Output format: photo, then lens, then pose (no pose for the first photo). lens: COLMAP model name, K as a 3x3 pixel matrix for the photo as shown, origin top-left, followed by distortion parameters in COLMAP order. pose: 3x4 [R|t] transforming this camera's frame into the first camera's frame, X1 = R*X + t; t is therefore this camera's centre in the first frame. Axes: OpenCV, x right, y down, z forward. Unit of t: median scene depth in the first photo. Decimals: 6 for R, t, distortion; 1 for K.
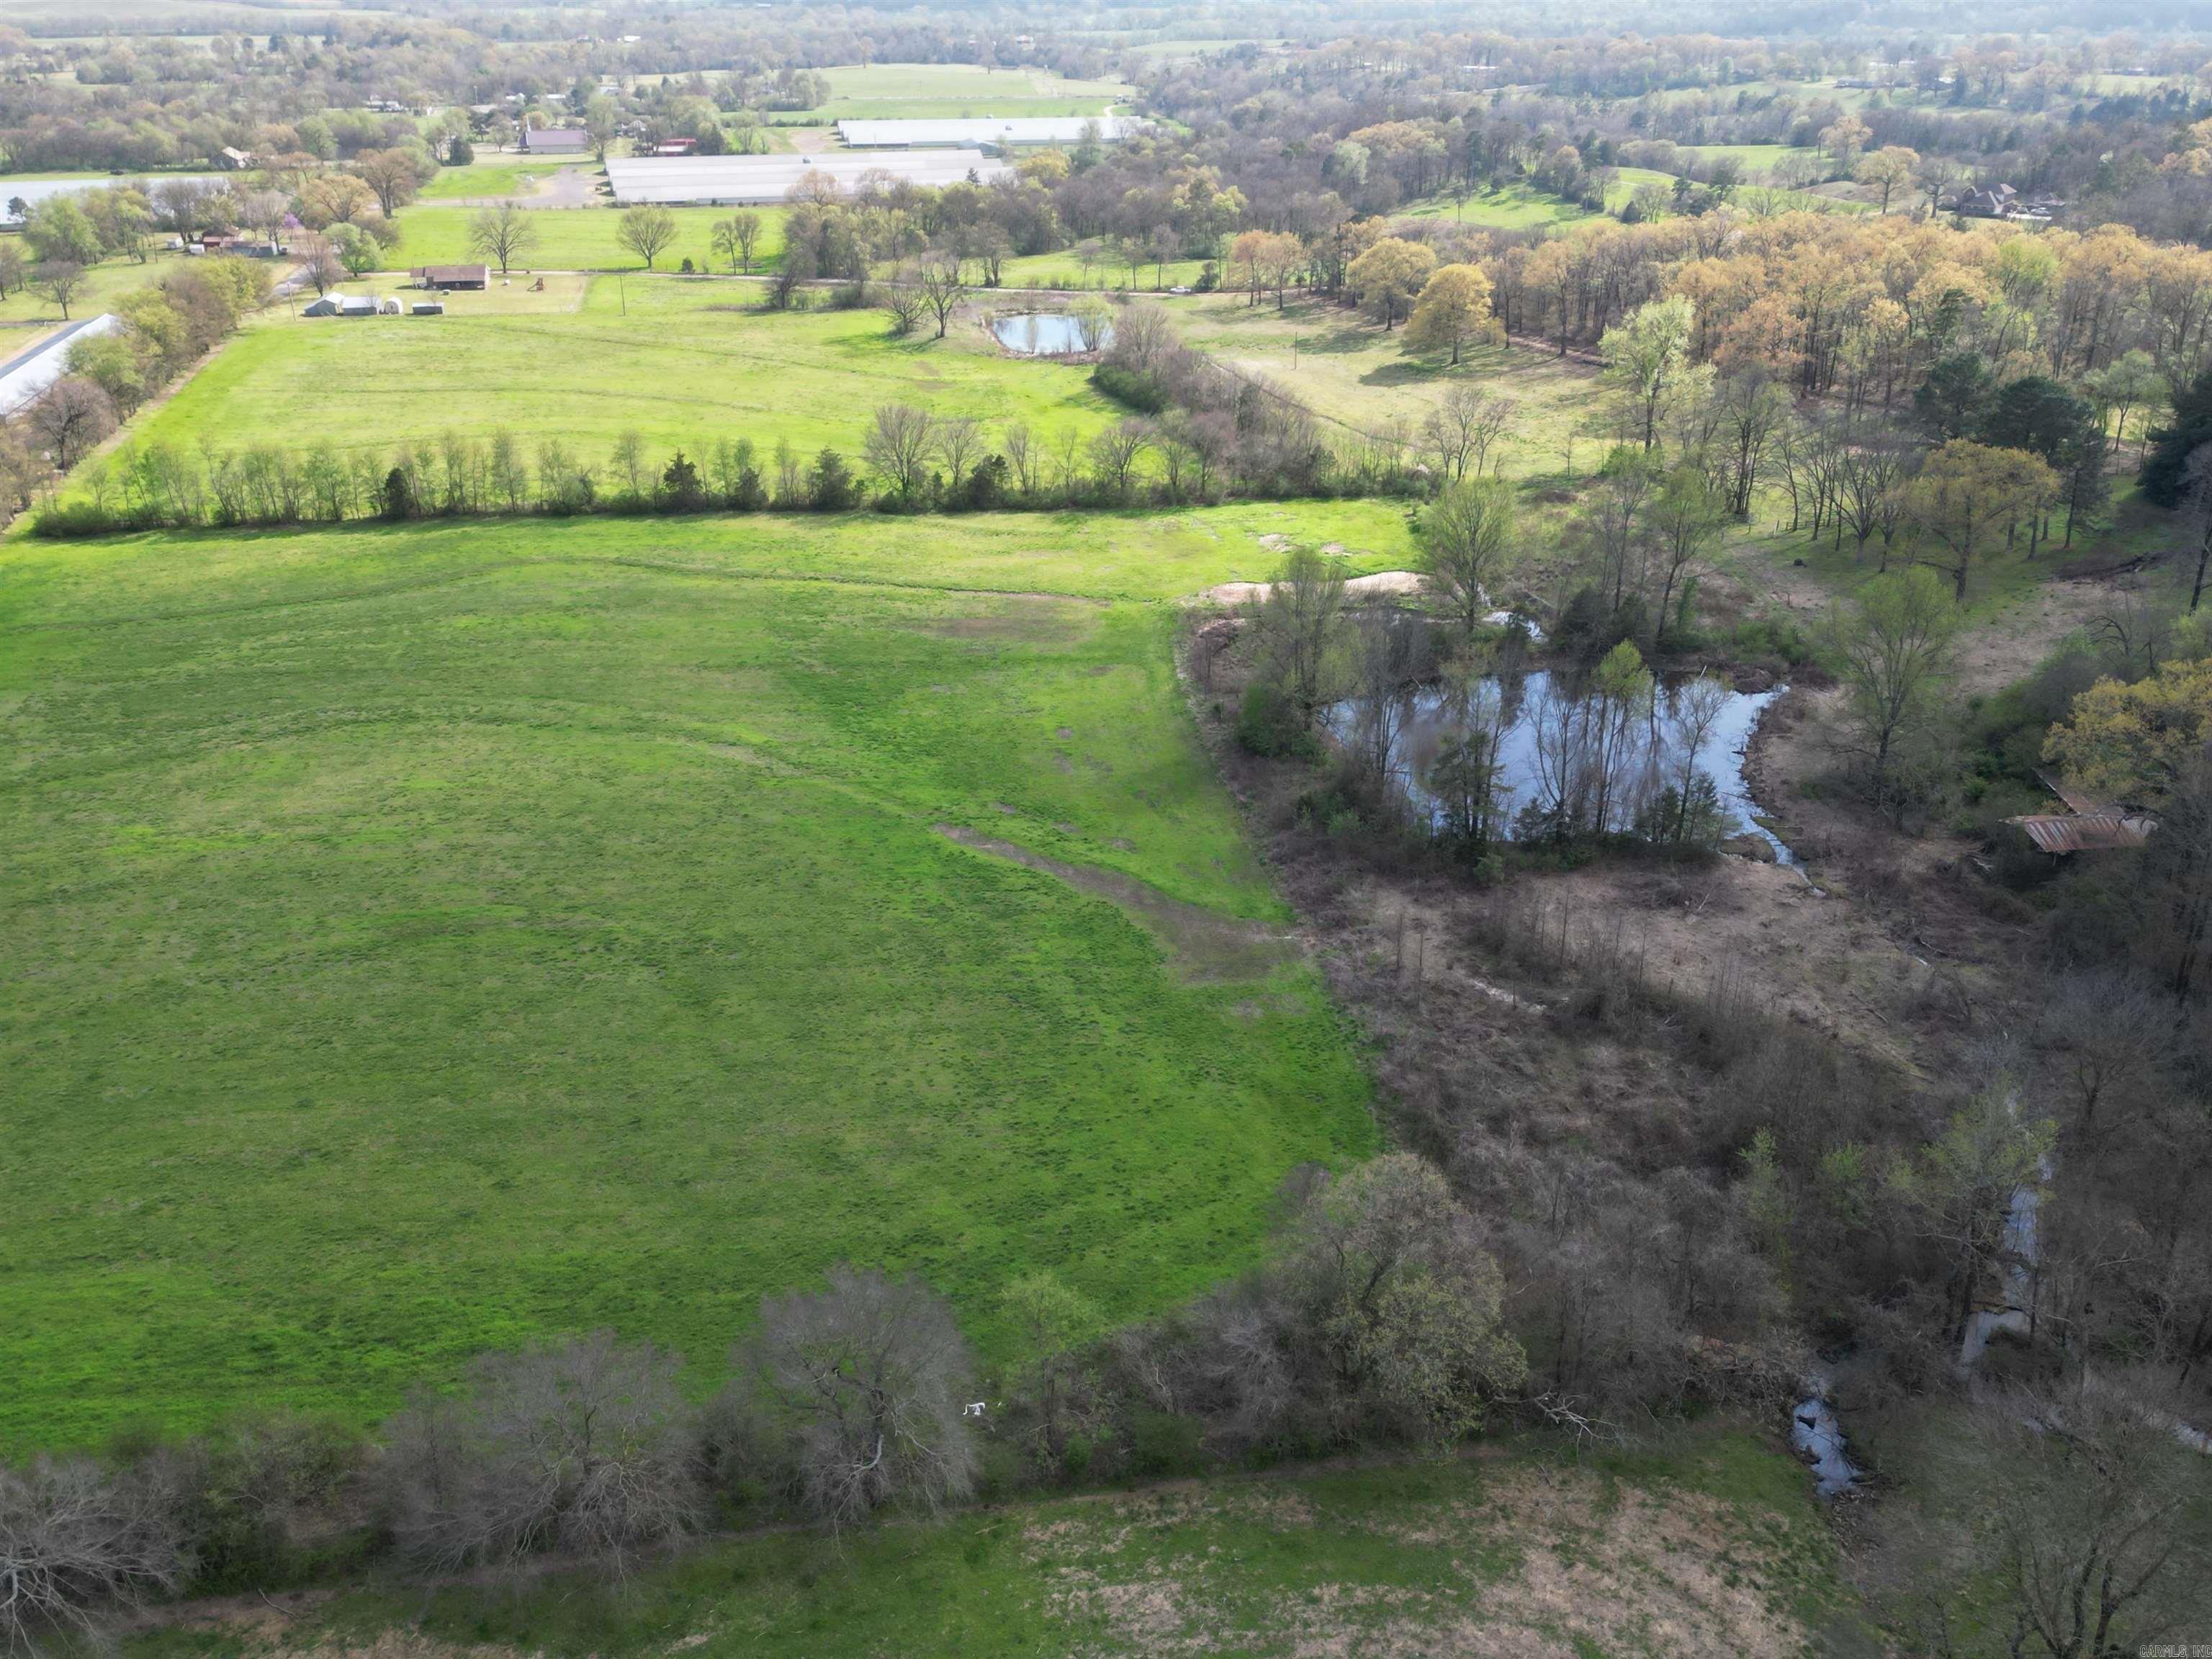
lens RADIAL K [[3073.5, 0, 1114.8], [0, 3073.5, 838.3], [0, 0, 1]] dist [0.203333, -0.592409]
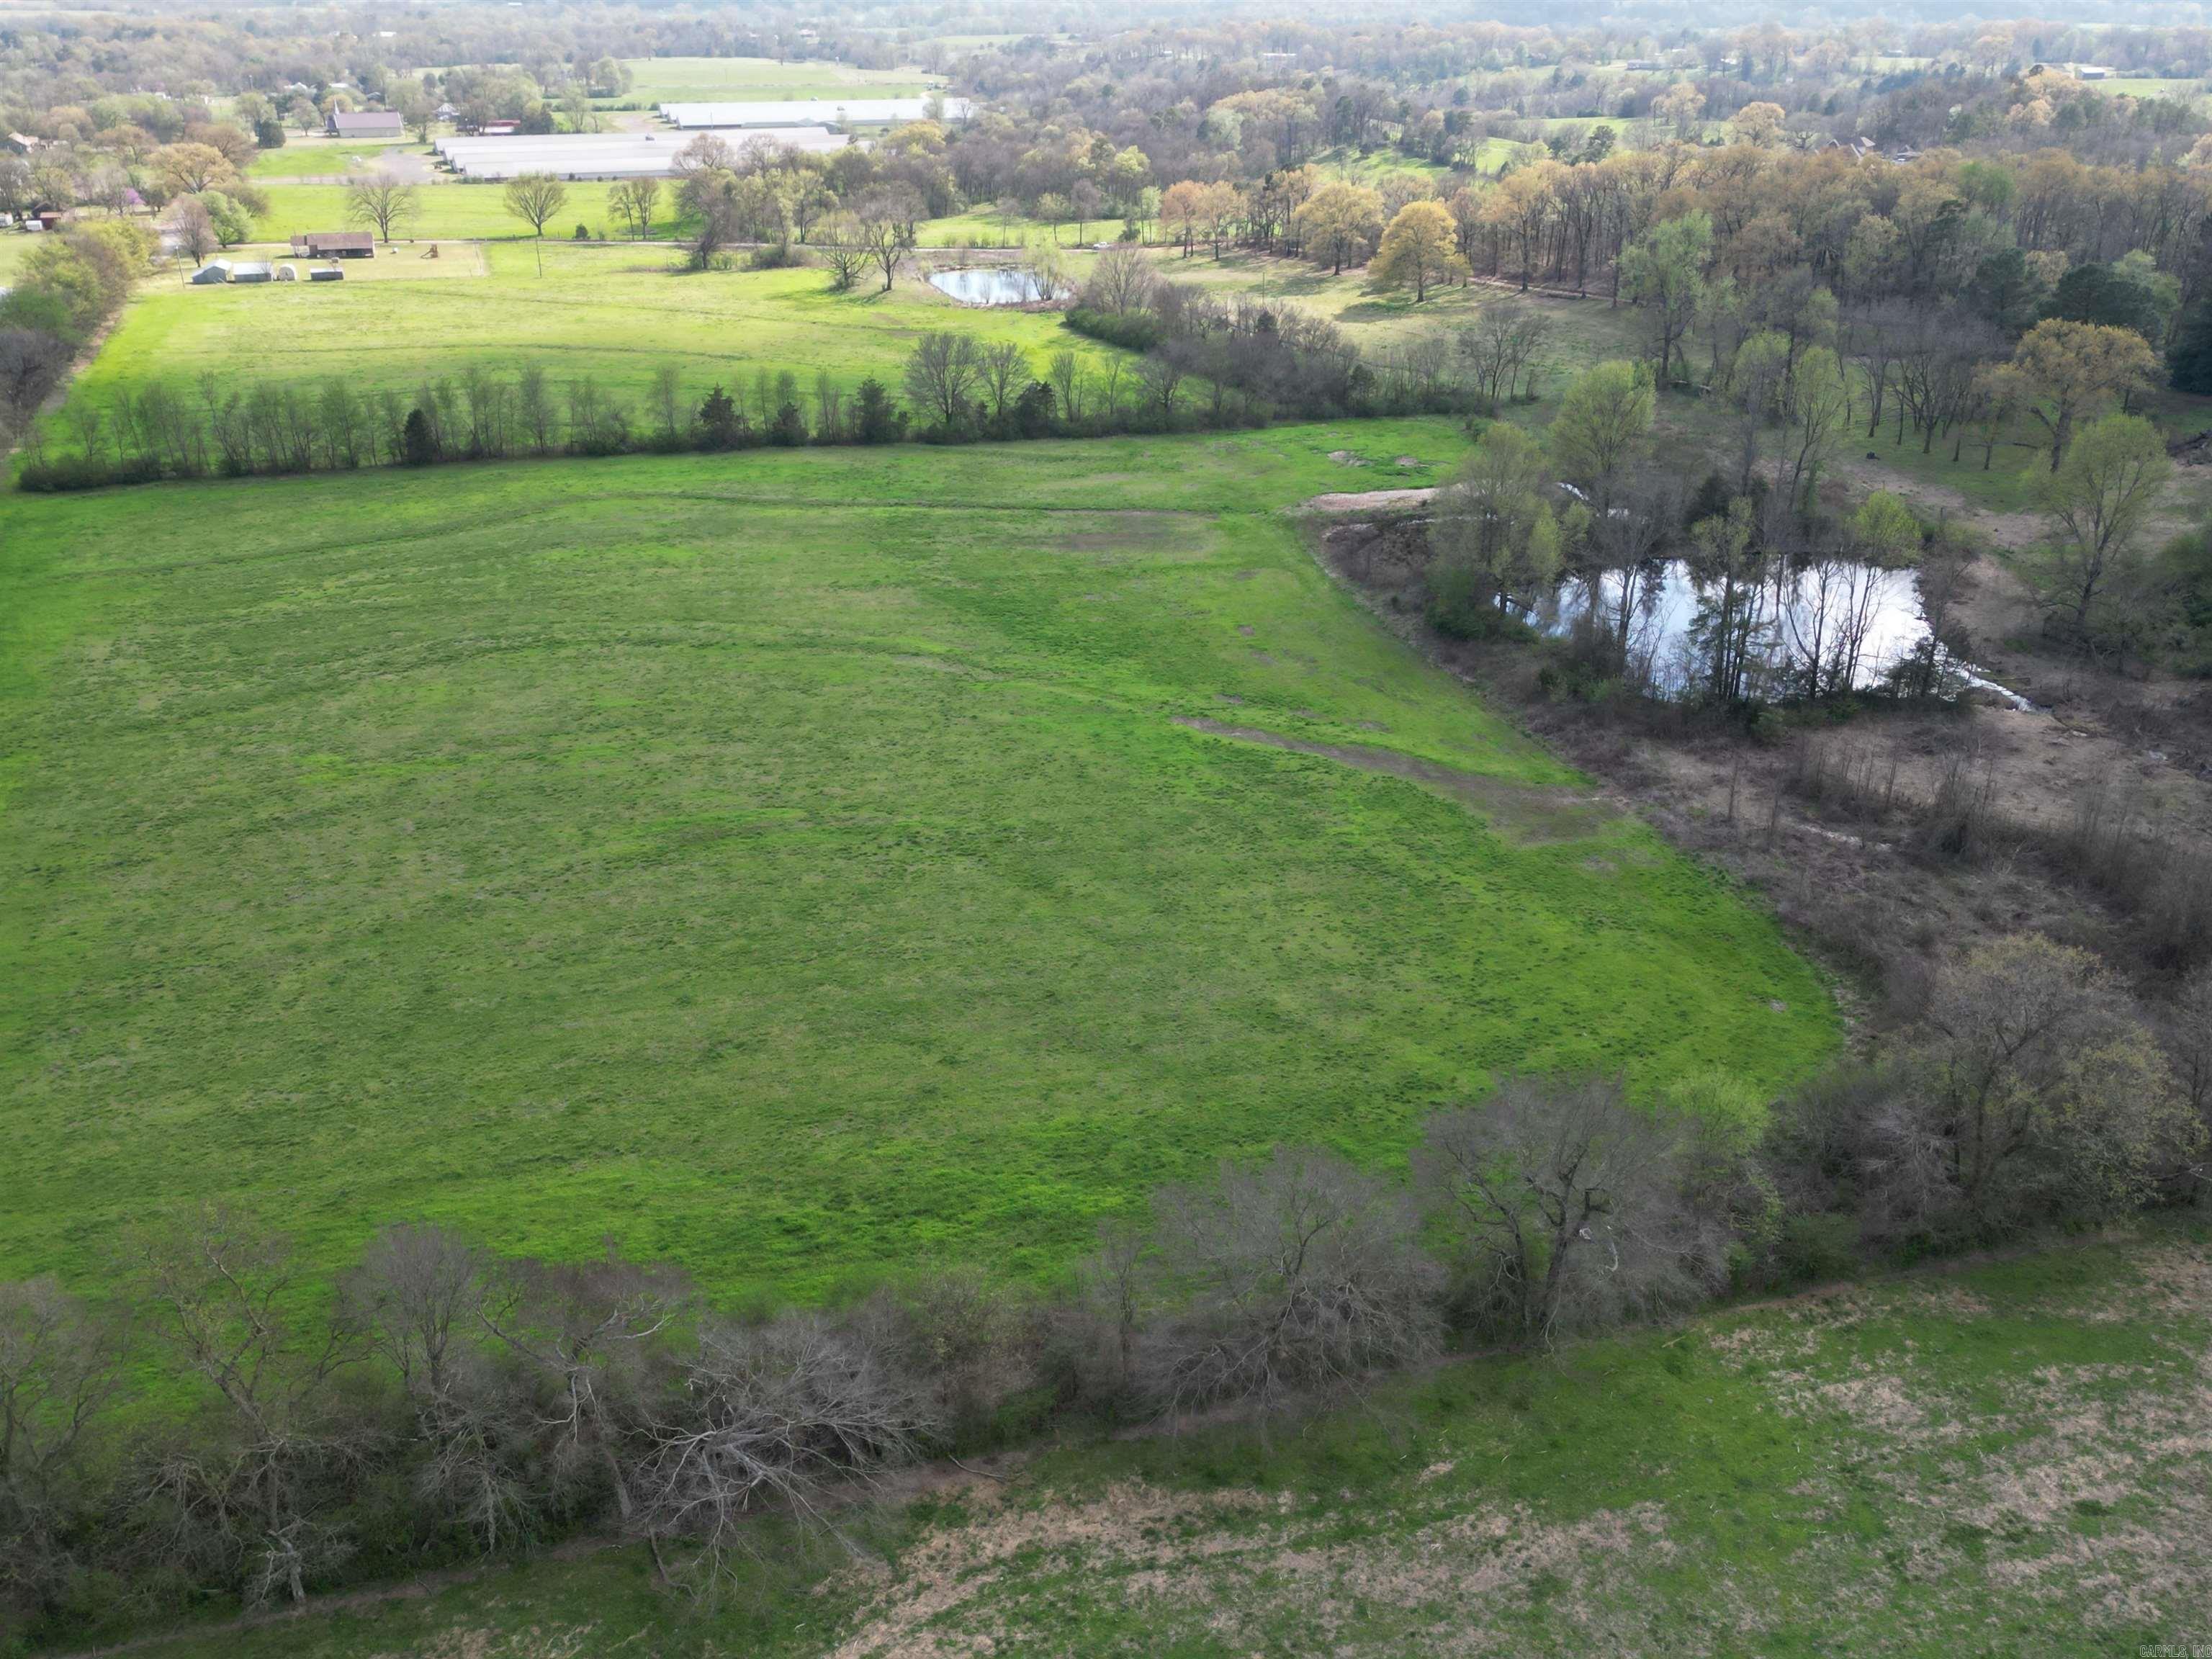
lens RADIAL K [[3073.5, 0, 1114.8], [0, 3073.5, 838.3], [0, 0, 1]] dist [0.203333, -0.592409]
pose [[0.982320, -0.052049, 0.179827, -0.178371], [0.058457, 0.997823, -0.030518, 0.043760], [-0.177847, 0.040491, 0.983225, 0.050333]]
